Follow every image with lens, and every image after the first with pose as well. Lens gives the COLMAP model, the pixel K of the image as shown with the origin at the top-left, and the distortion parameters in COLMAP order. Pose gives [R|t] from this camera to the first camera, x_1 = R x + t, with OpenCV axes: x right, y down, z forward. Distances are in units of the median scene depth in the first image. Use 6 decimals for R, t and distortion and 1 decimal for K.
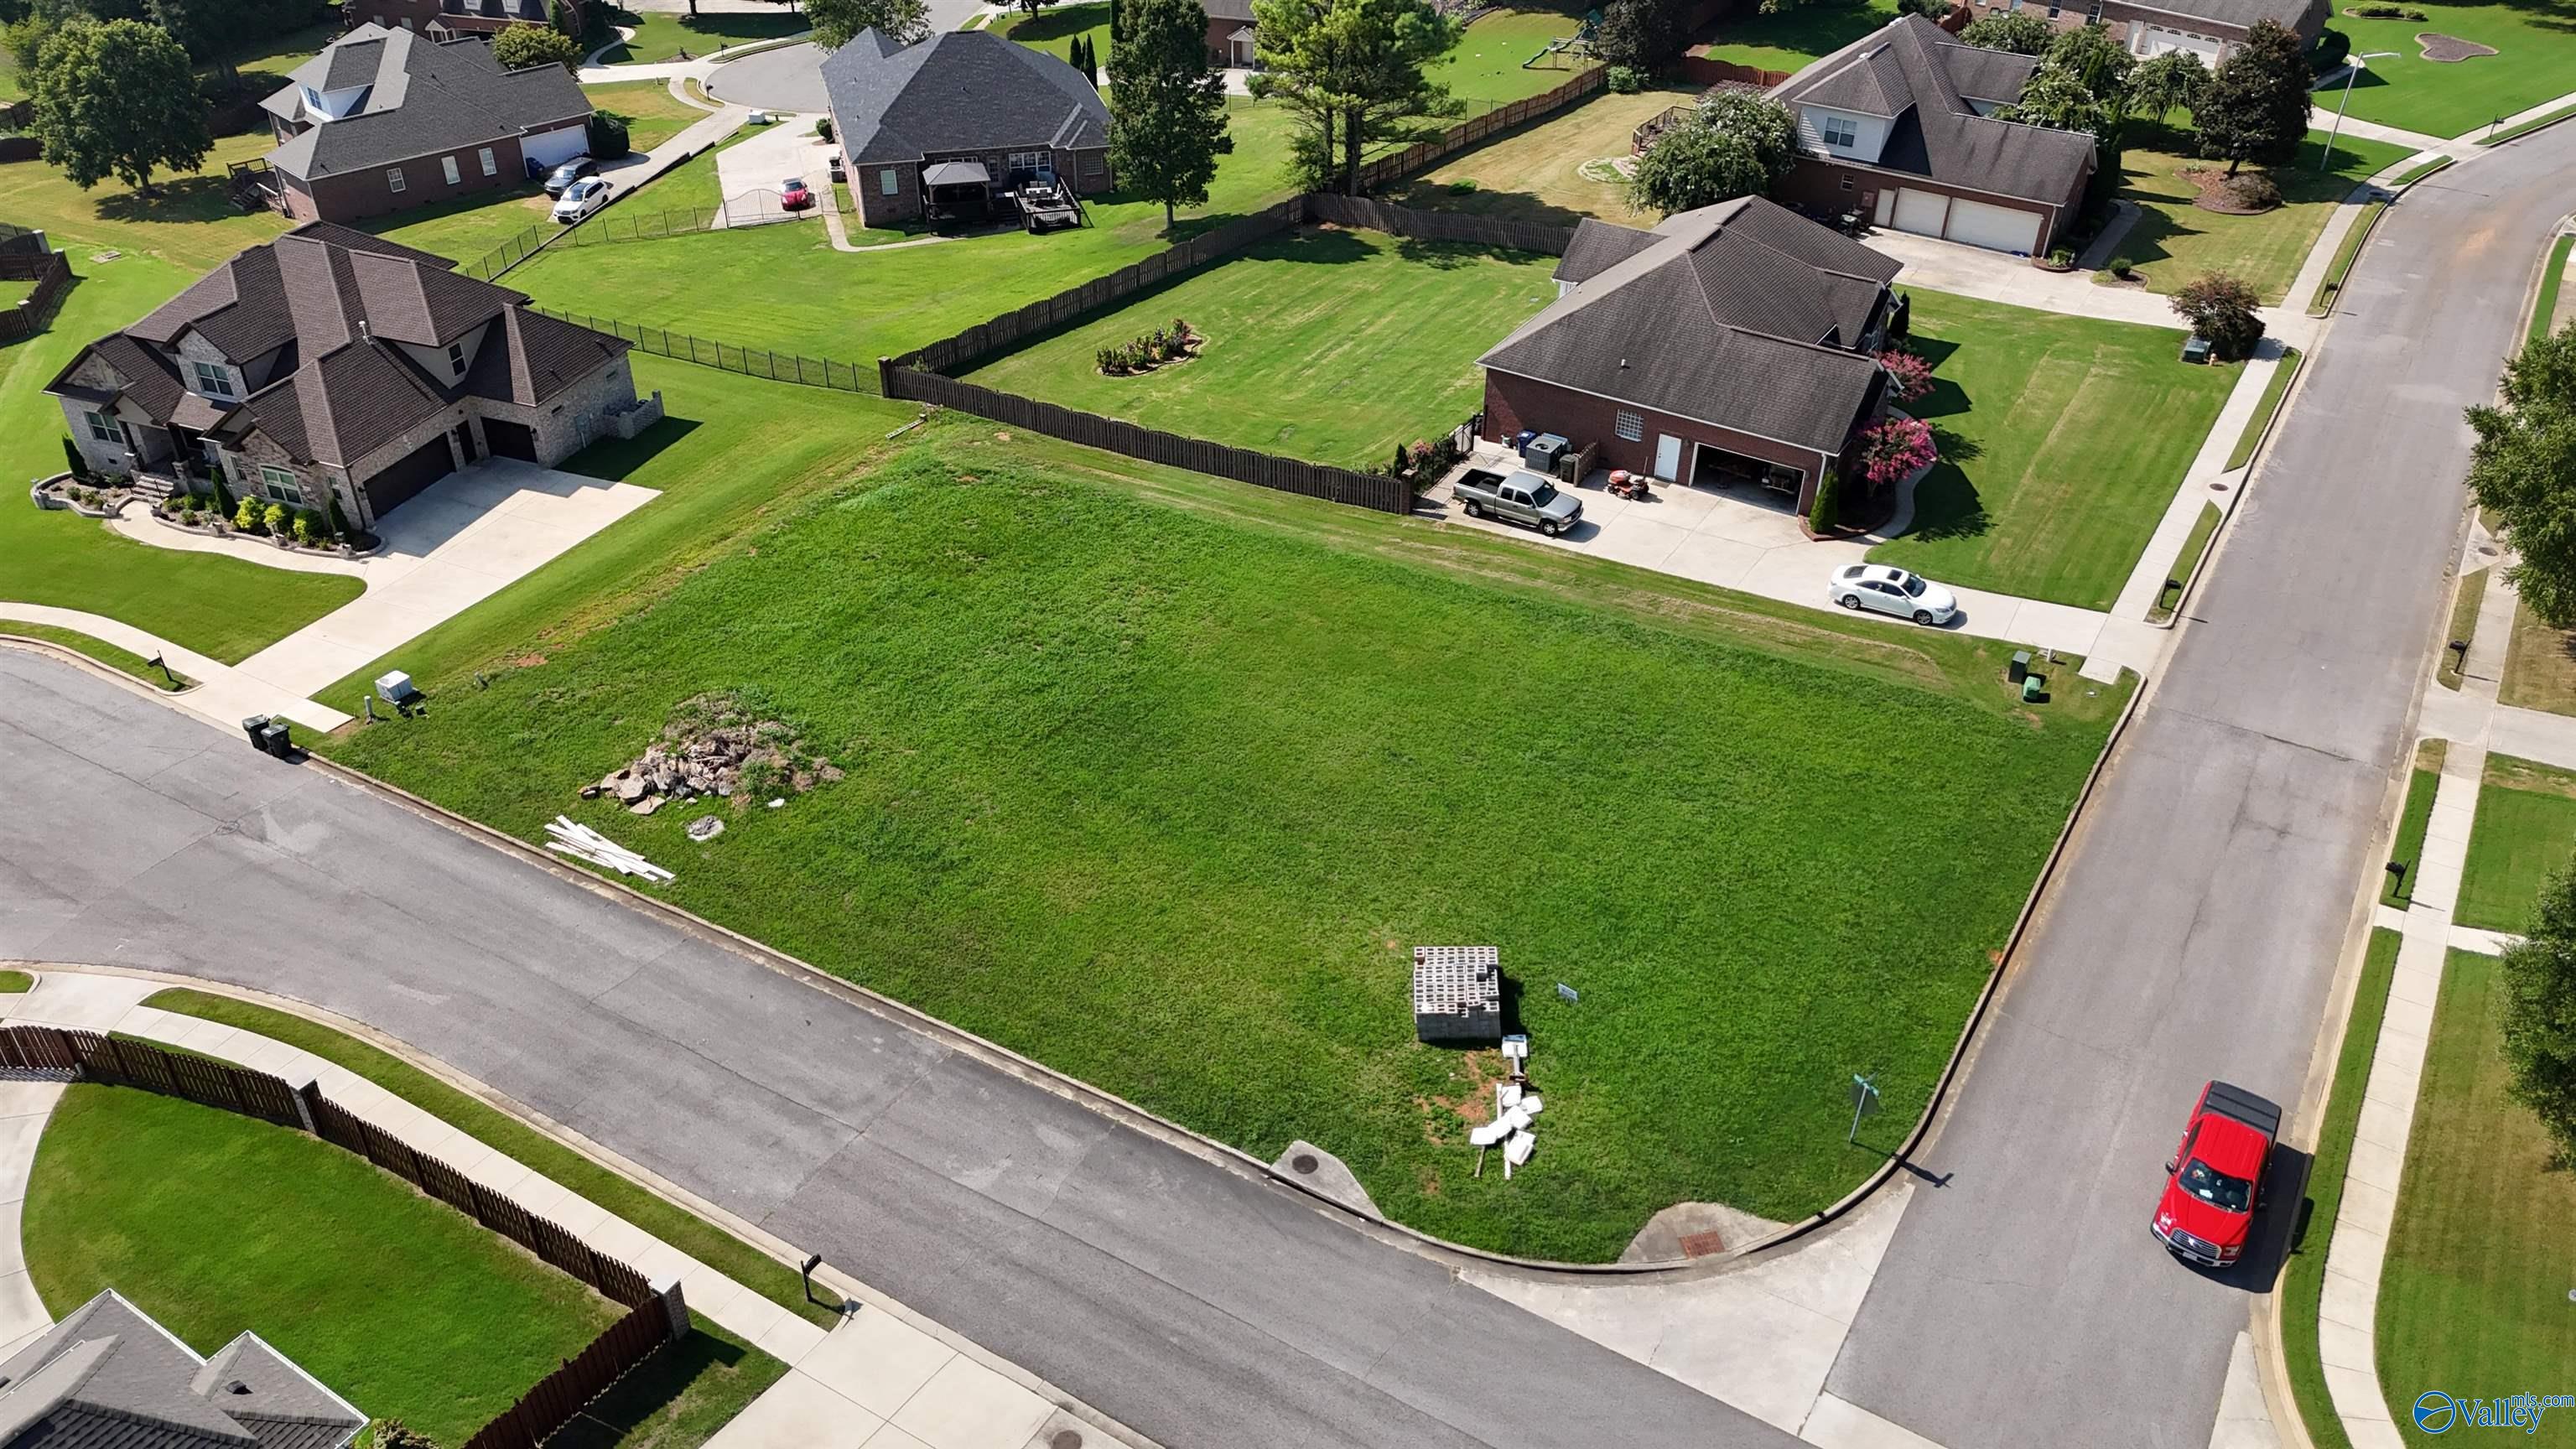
lens RADIAL K [[1897.9, 0, 1285.1], [0, 1897.9, 716.3], [0, 0, 1]] dist [0.070775, -0.067902]
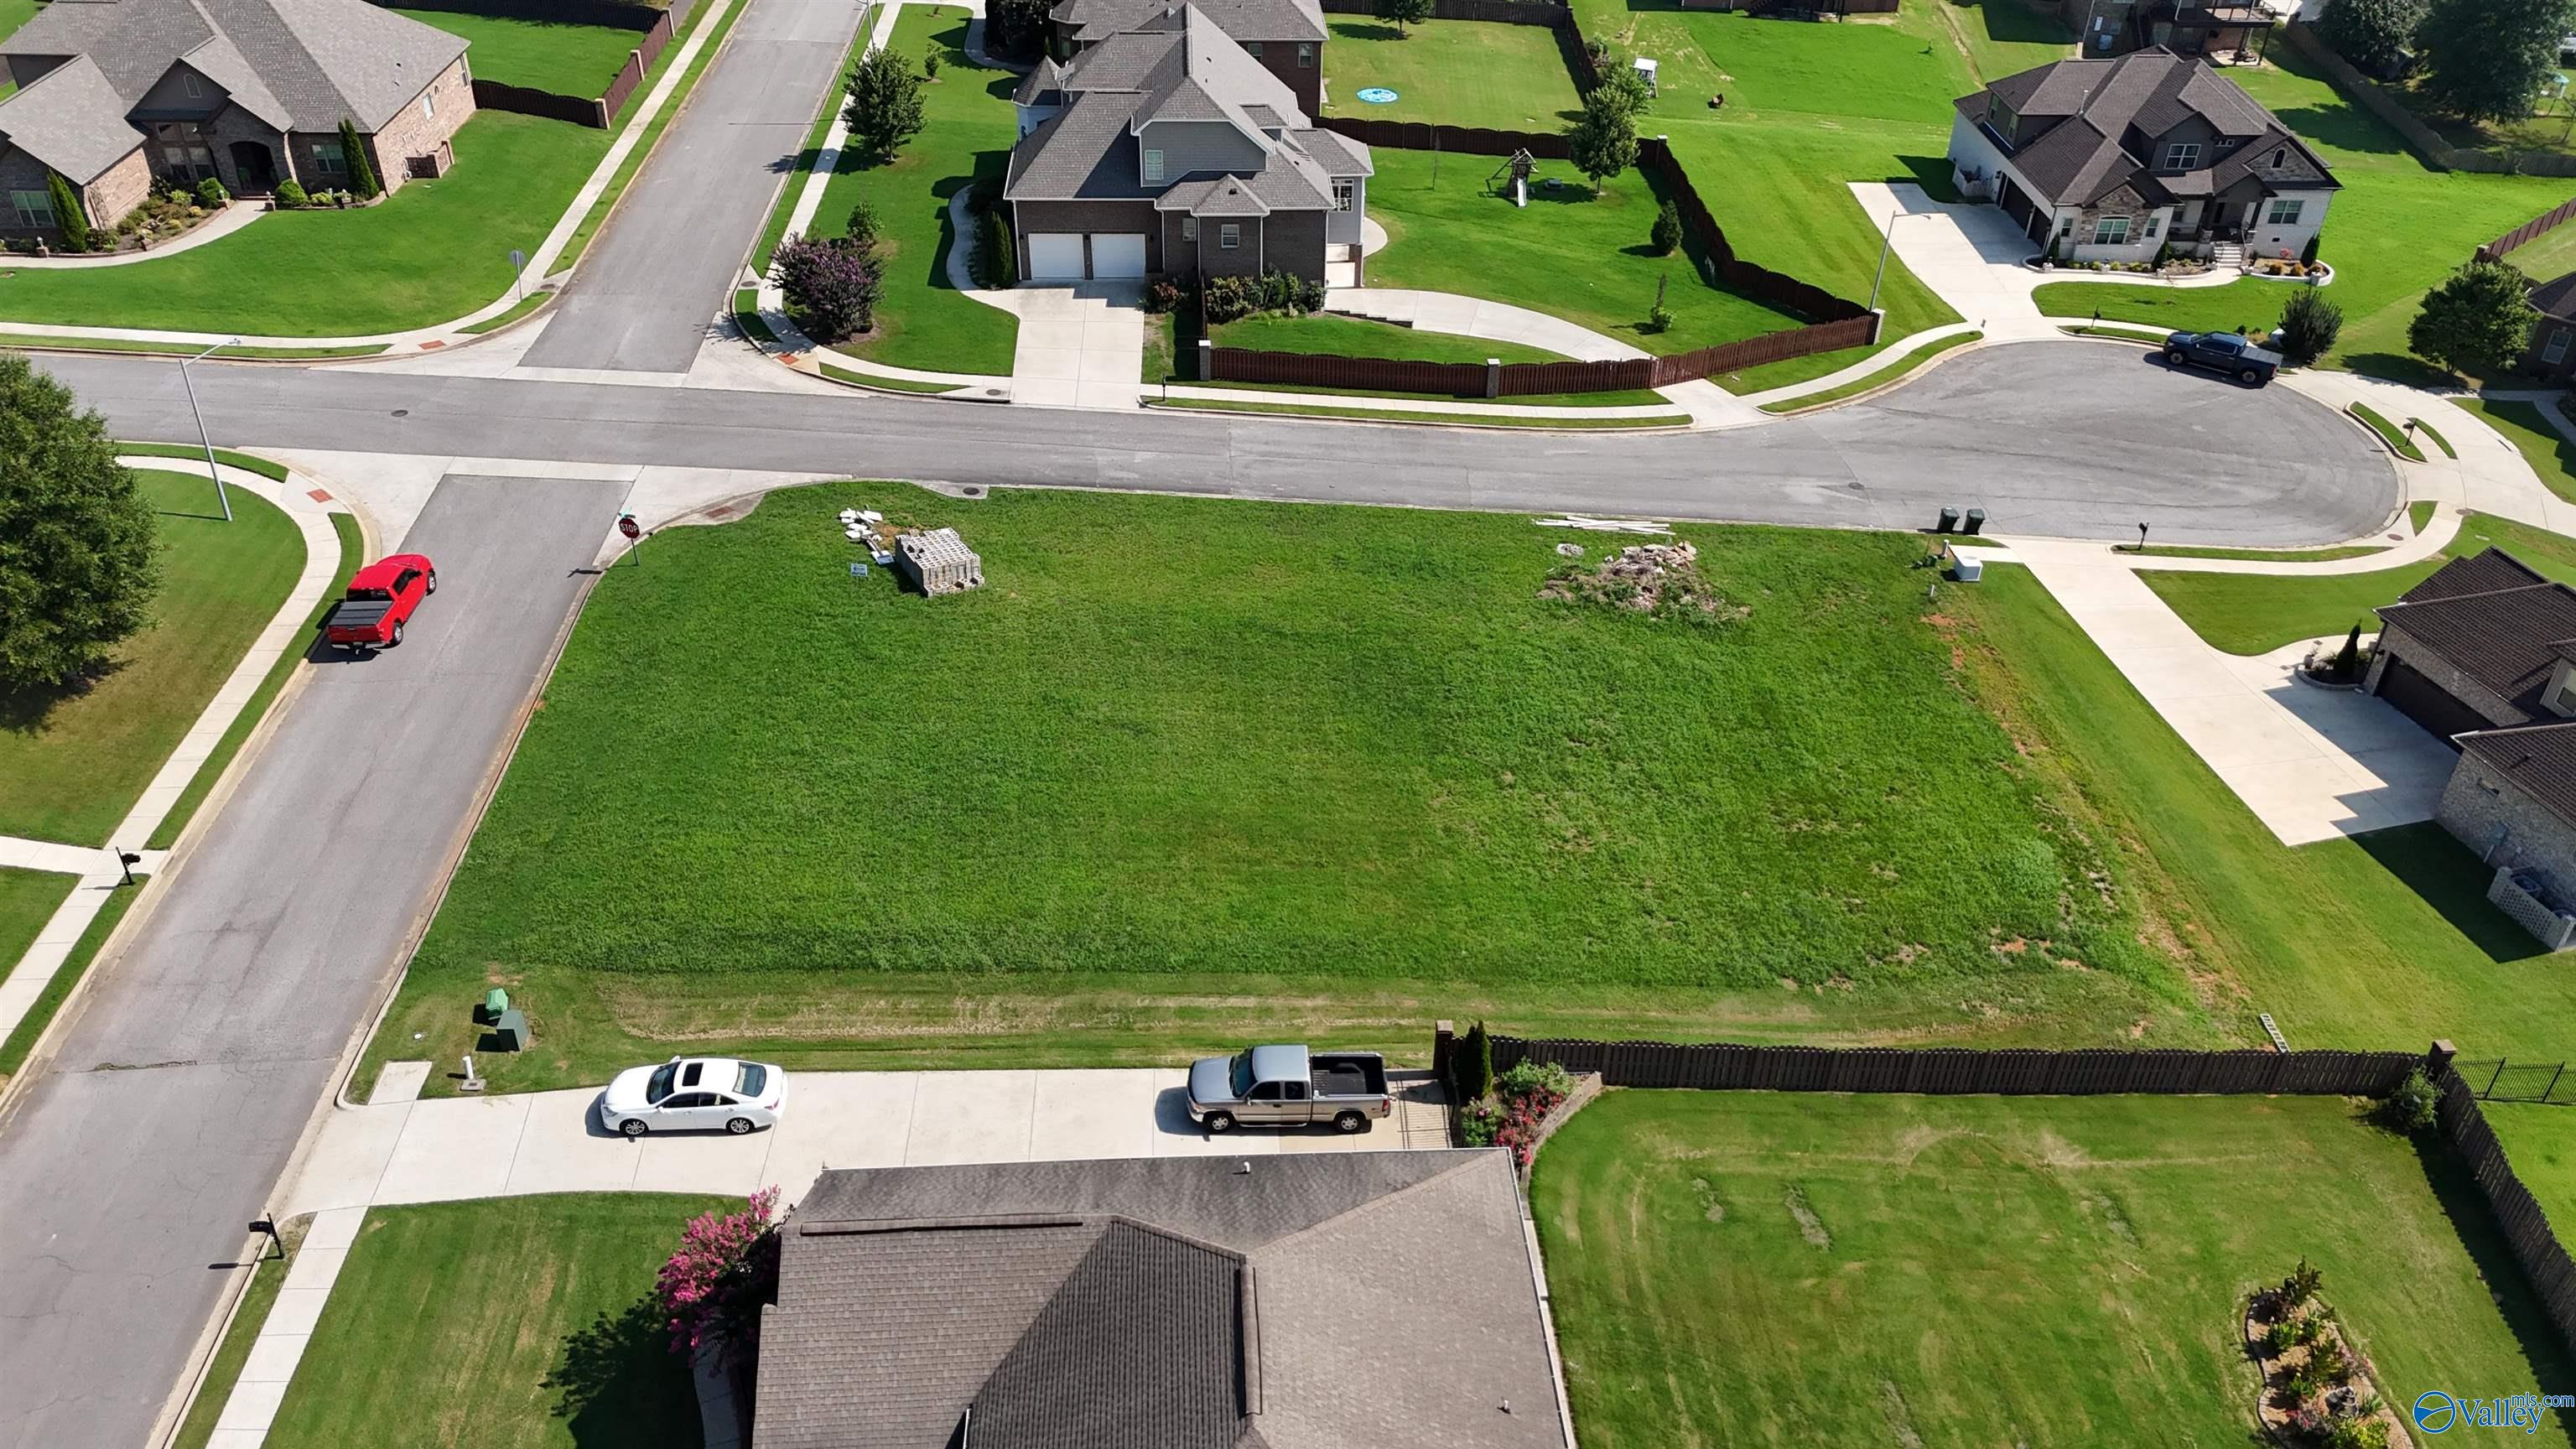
lens RADIAL K [[1897.9, 0, 1285.1], [0, 1897.9, 716.3], [0, 0, 1]] dist [0.070775, -0.067902]
pose [[-0.816418, 0.303868, -0.491047, 0.395648], [-0.349650, 0.416628, 0.839146, -0.696146], [0.459573, 0.856788, -0.233895, 1.021939]]
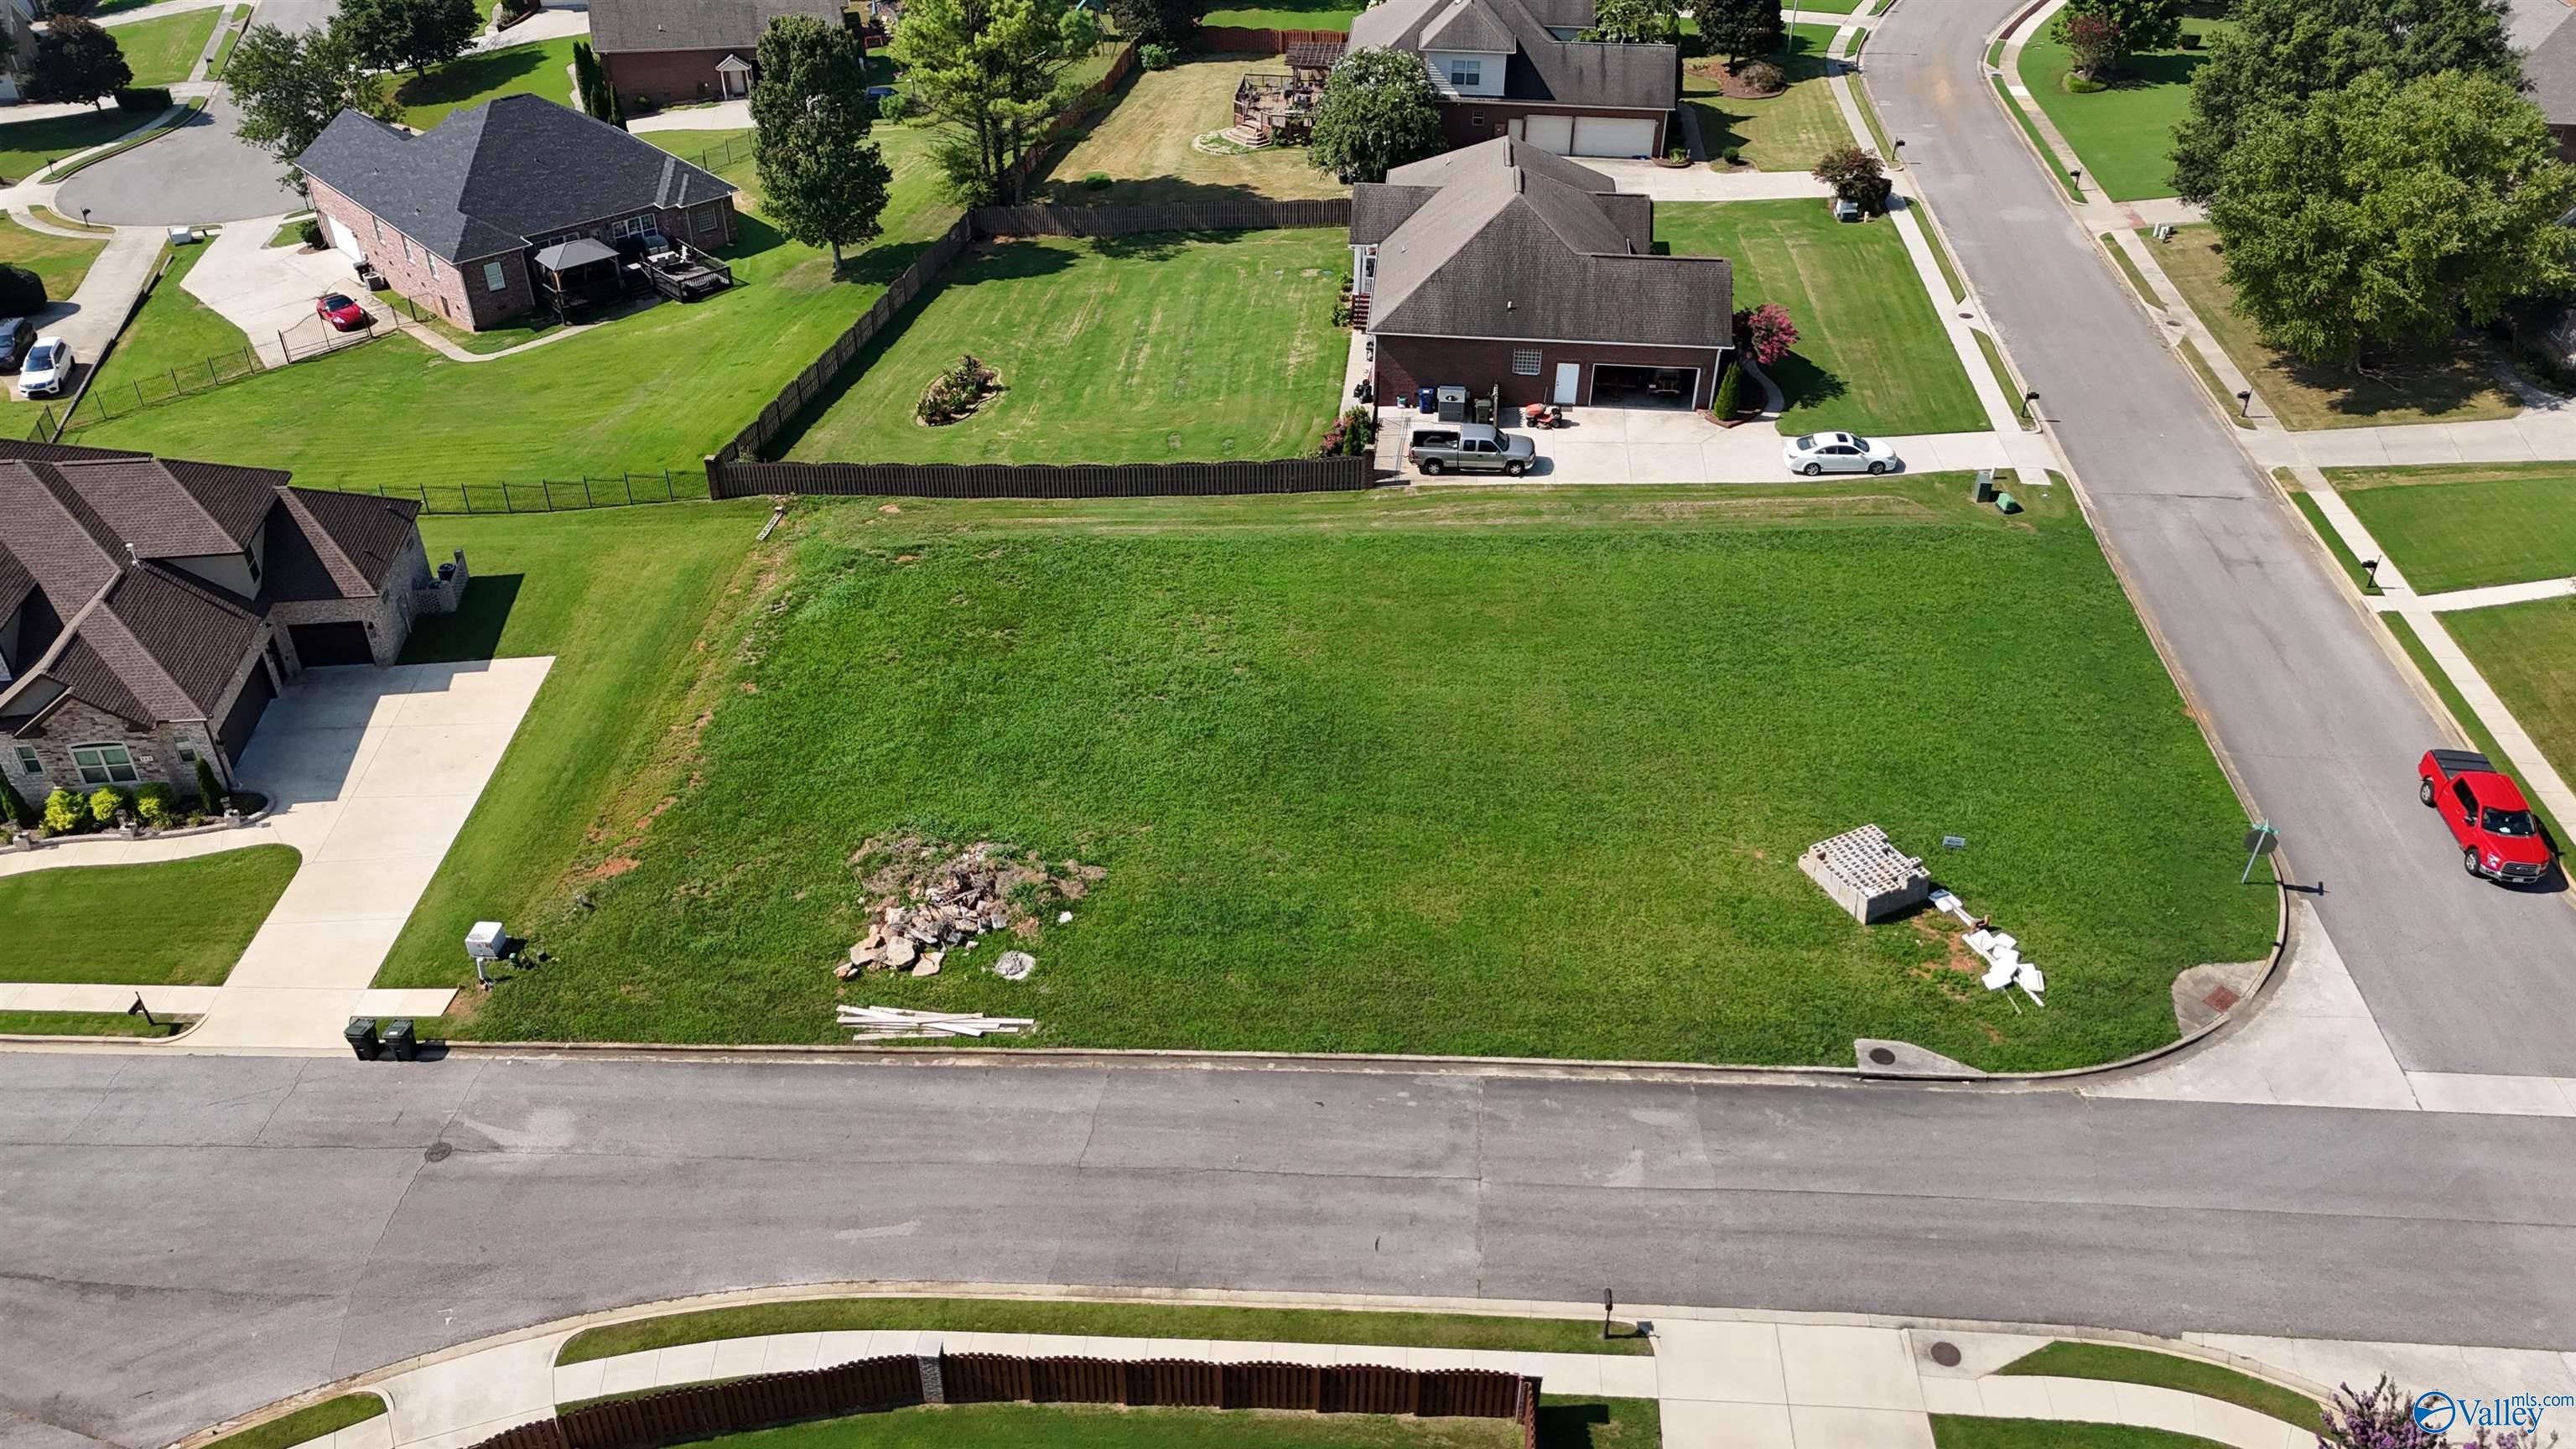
lens RADIAL K [[1897.9, 0, 1285.1], [0, 1897.9, 716.3], [0, 0, 1]] dist [0.070775, -0.067902]
pose [[0.888044, -0.263939, 0.376450, -0.392994], [0.260814, 0.963505, 0.060280, -0.061446], [-0.378621, 0.044652, 0.924474, 0.077711]]
